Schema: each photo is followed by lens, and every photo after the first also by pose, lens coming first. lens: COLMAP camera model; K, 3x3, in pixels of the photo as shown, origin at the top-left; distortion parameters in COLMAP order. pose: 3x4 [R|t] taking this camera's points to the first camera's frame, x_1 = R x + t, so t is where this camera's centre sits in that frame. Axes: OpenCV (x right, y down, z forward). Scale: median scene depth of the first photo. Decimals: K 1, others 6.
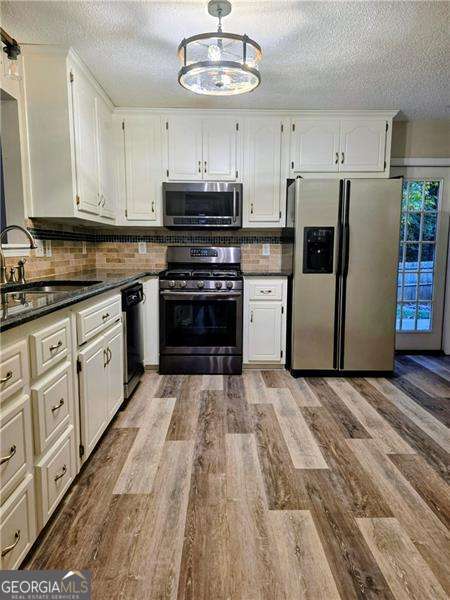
lens RADIAL K [[403.3, 0, 227.6], [0, 403.3, 297.4], [0, 0, 1]] dist [0.056045, -0.011489]
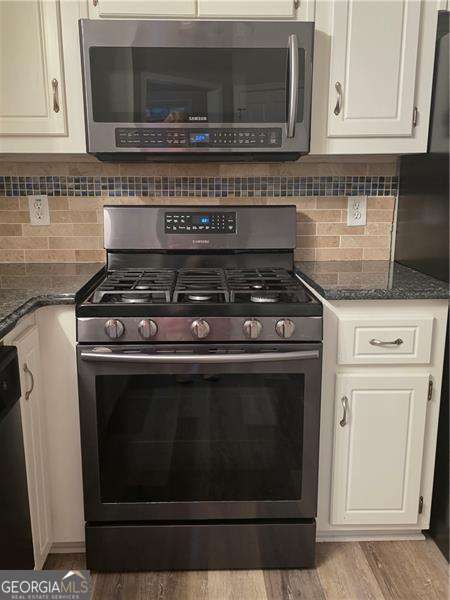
lens RADIAL K [[571.9, 0, 221.2], [0, 571.9, 304.5], [0, 0, 1]] dist [0.021017, 0.000000]
pose [[0.999714, -0.013312, 0.019887, -0.063671], [0.011519, 0.996079, 0.087711, -0.101982], [-0.020977, -0.087457, 0.995947, 0.573535]]
